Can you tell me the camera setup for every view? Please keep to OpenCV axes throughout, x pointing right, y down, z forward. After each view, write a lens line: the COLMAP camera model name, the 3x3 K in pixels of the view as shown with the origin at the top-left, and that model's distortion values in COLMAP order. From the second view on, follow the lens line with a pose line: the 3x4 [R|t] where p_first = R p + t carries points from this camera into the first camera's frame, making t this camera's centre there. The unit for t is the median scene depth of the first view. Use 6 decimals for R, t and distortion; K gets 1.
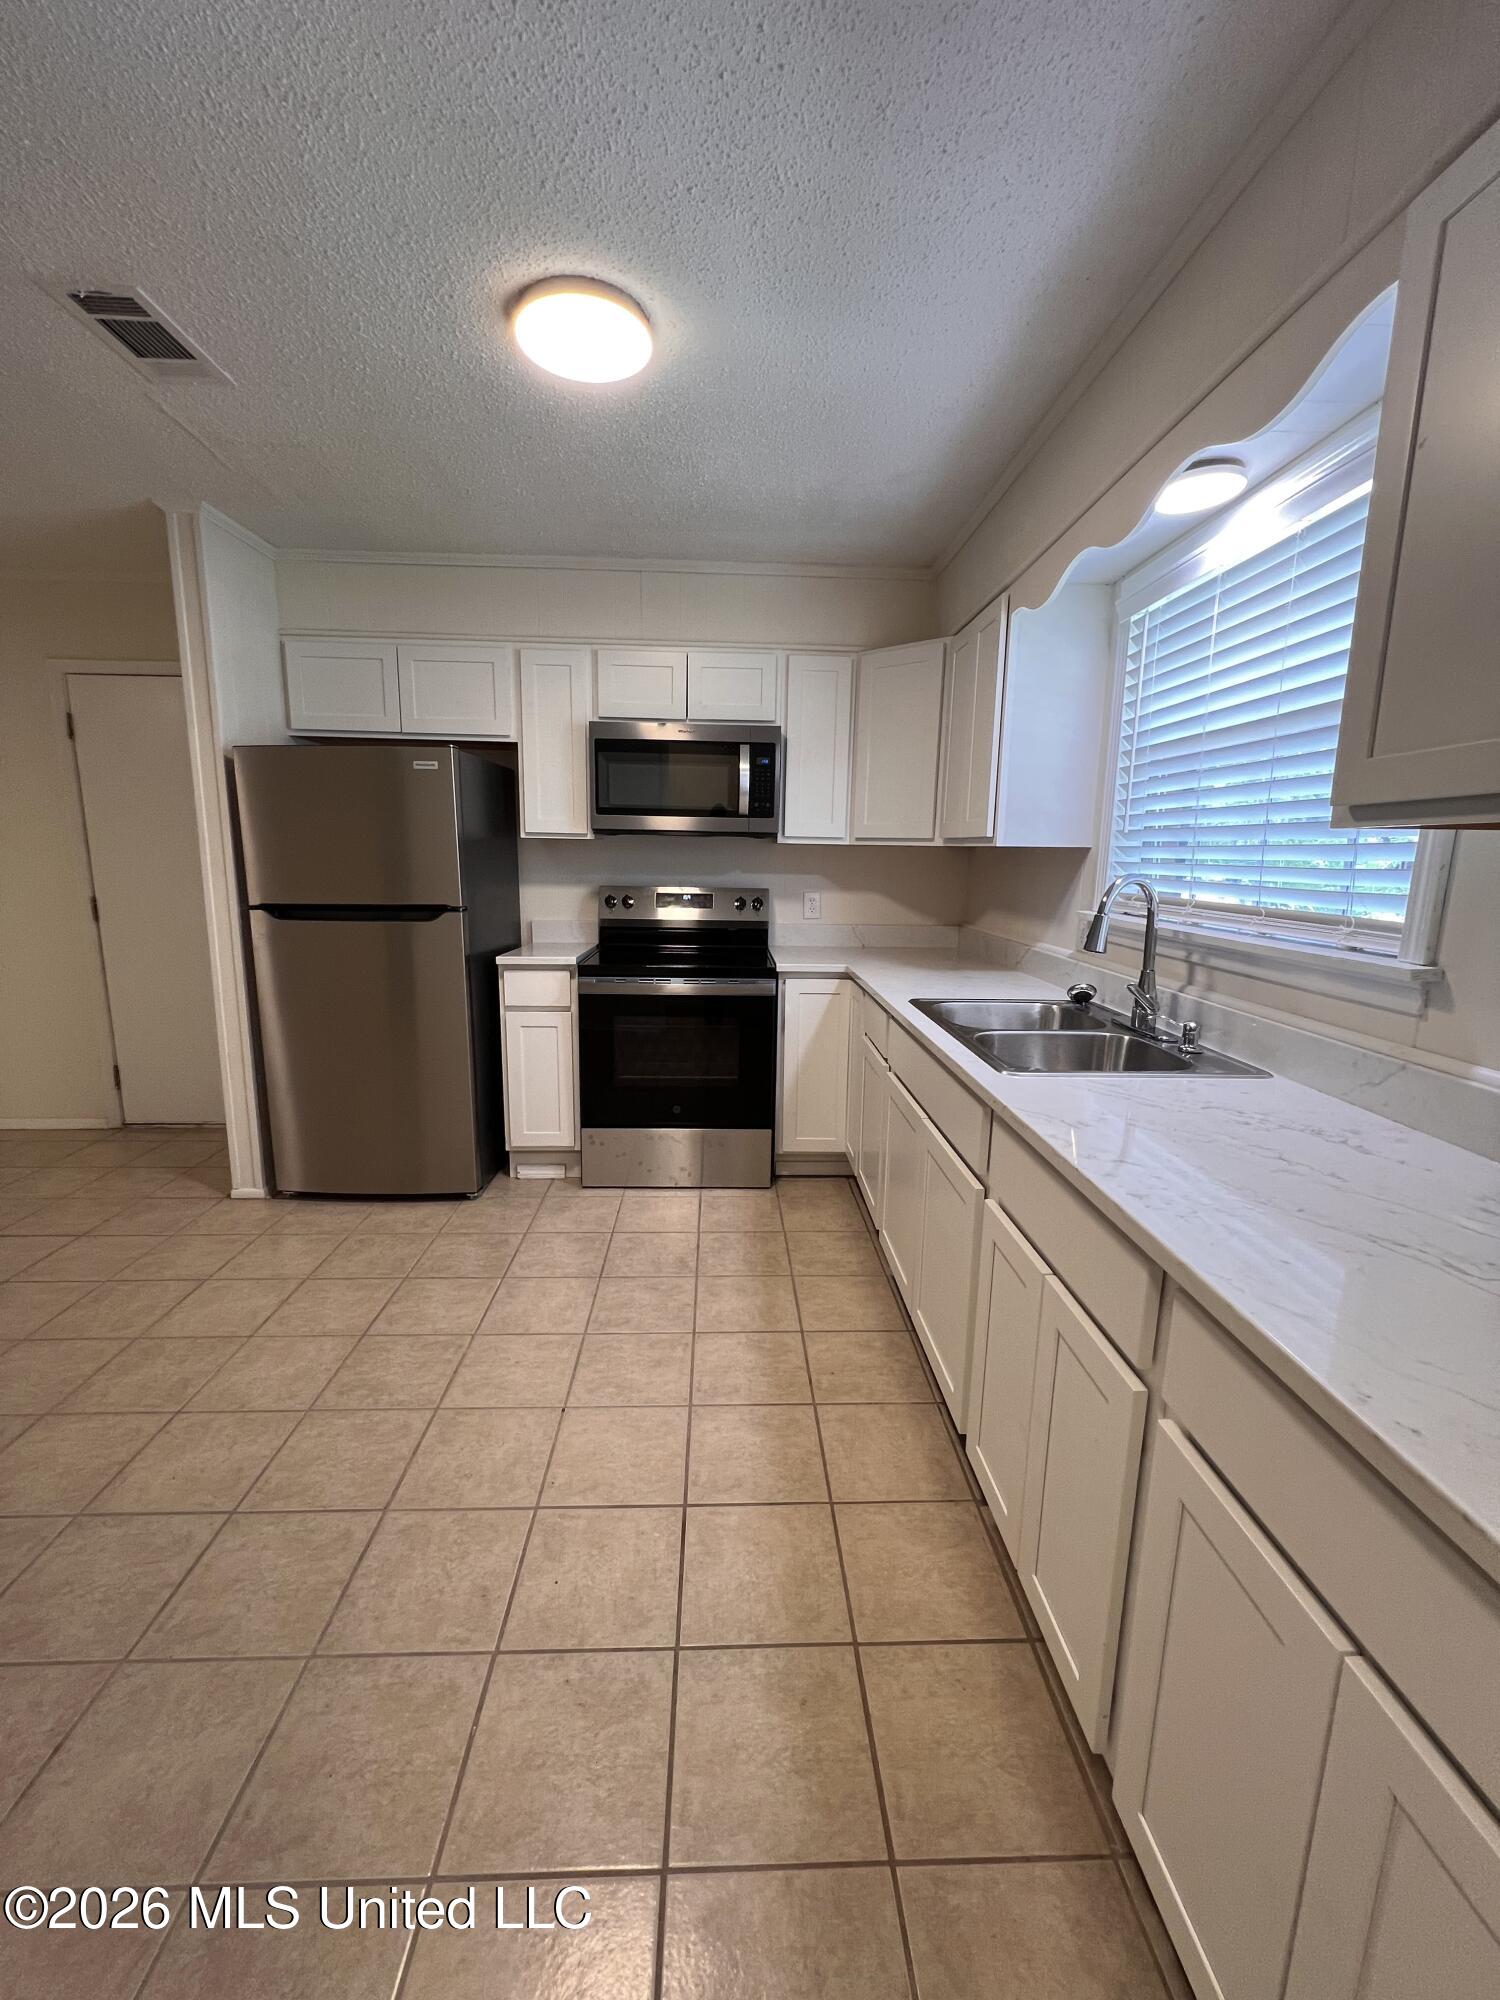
lens RADIAL K [[796.3, 0, 731.3], [0, 796.3, 998.2], [0, 0, 1]] dist [0.004974, 0.001269]
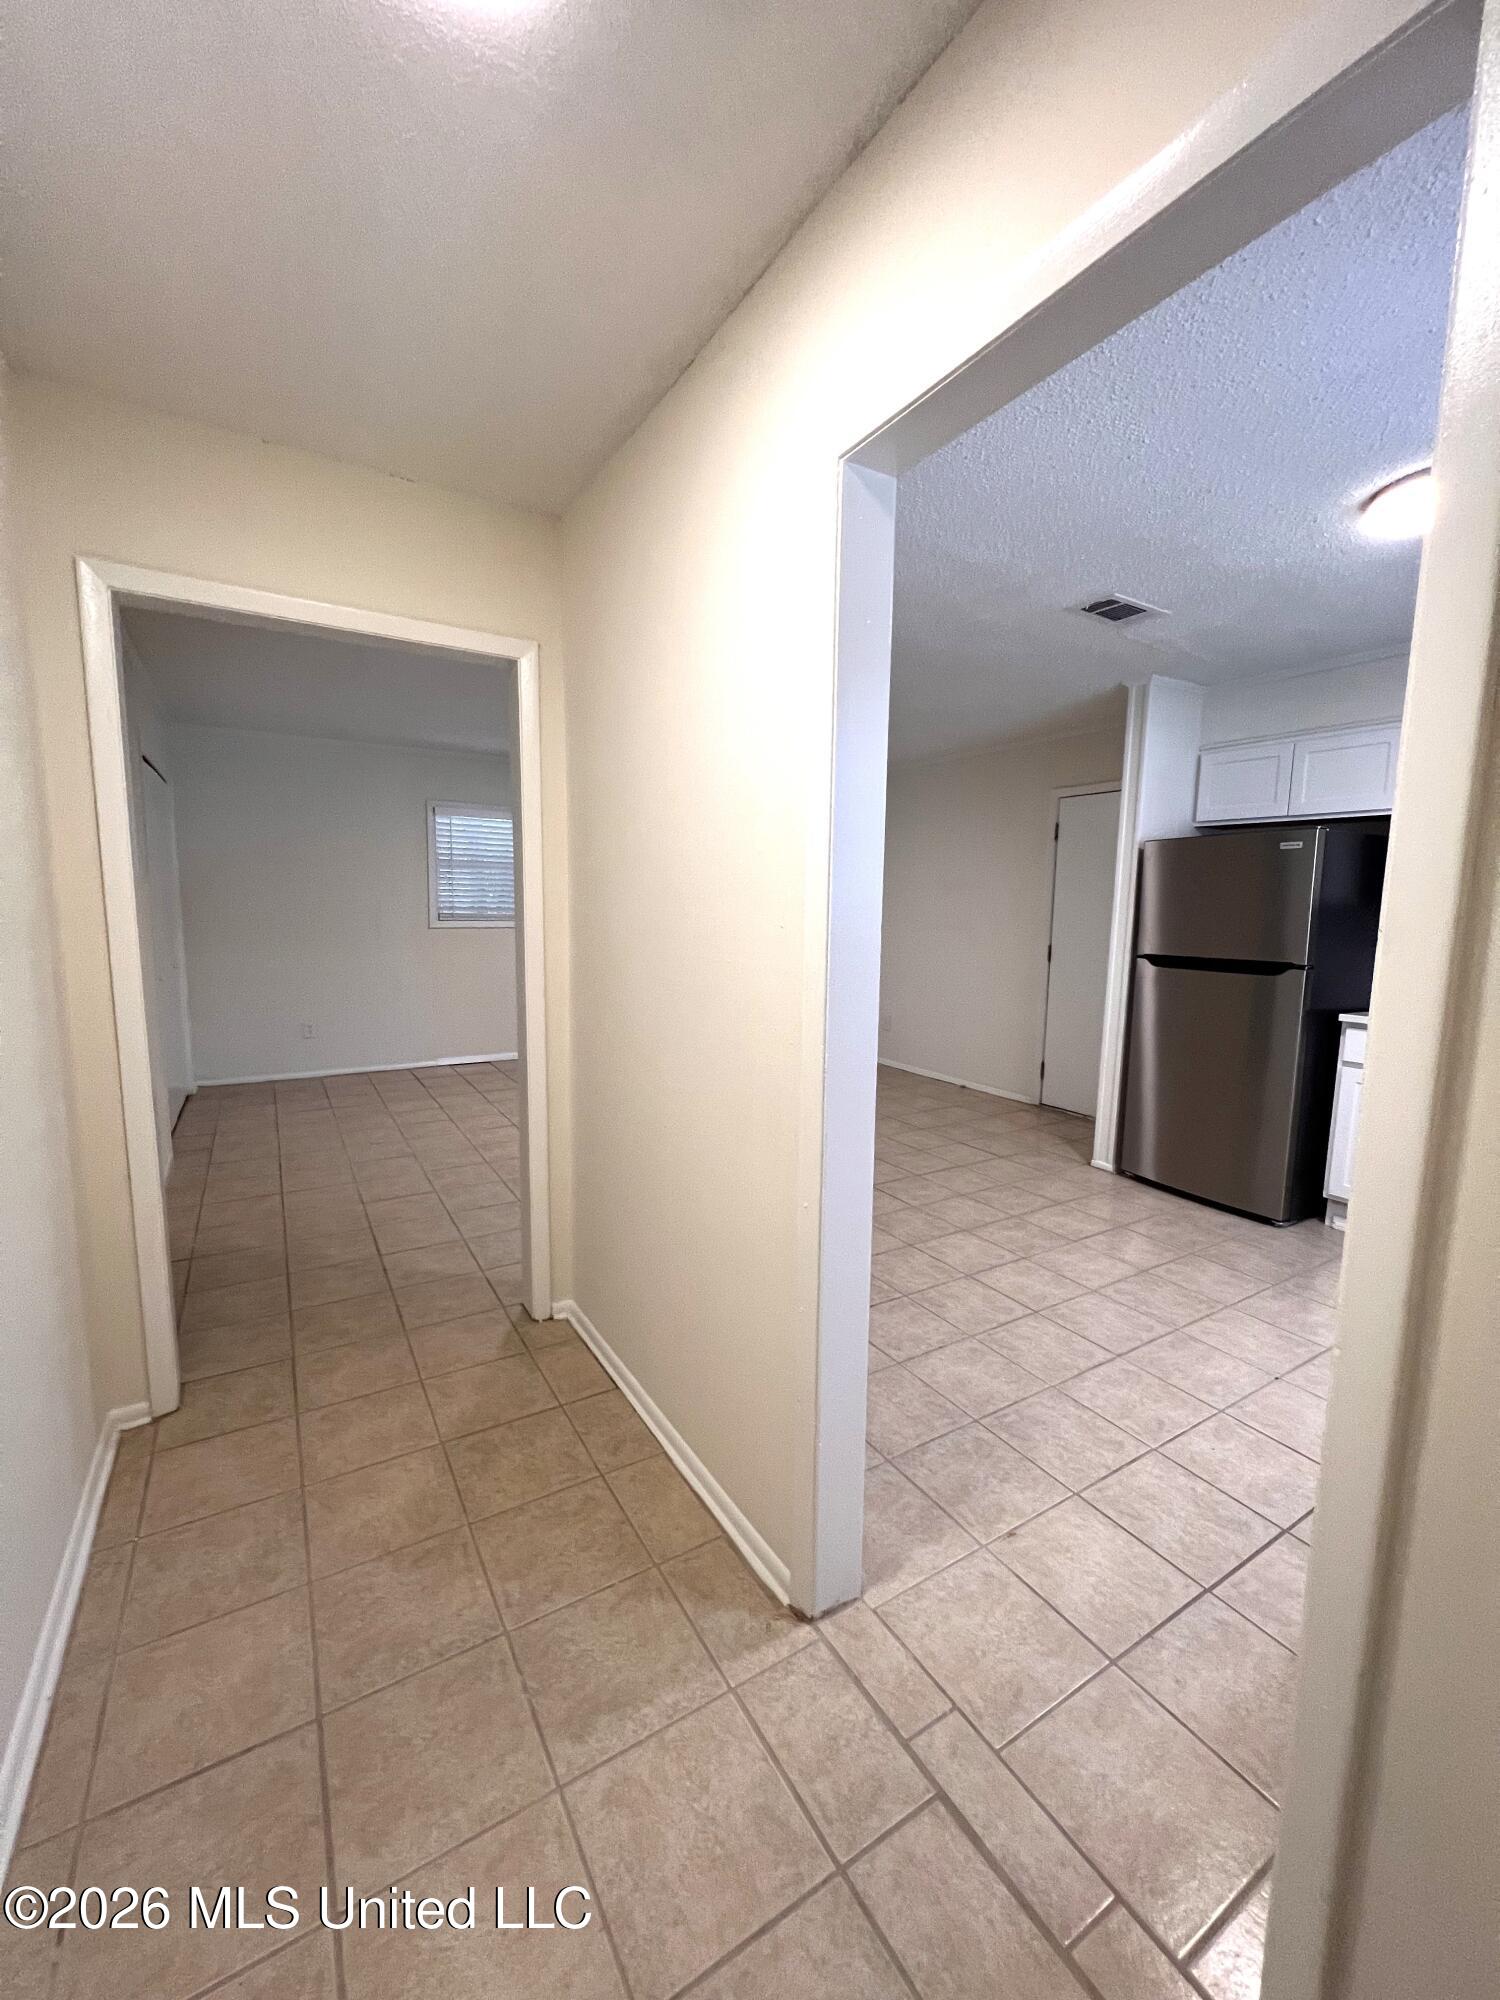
lens RADIAL K [[814.6, 0, 750.2], [0, 814.6, 997.9], [0, 0, 1]] dist [-0.002138, -0.001534]
pose [[0.497156, 0.097674, -0.862146, 0.277435], [-0.167606, 0.985739, 0.015026, 0.047459], [0.851319, 0.137031, 0.506437, -0.260622]]
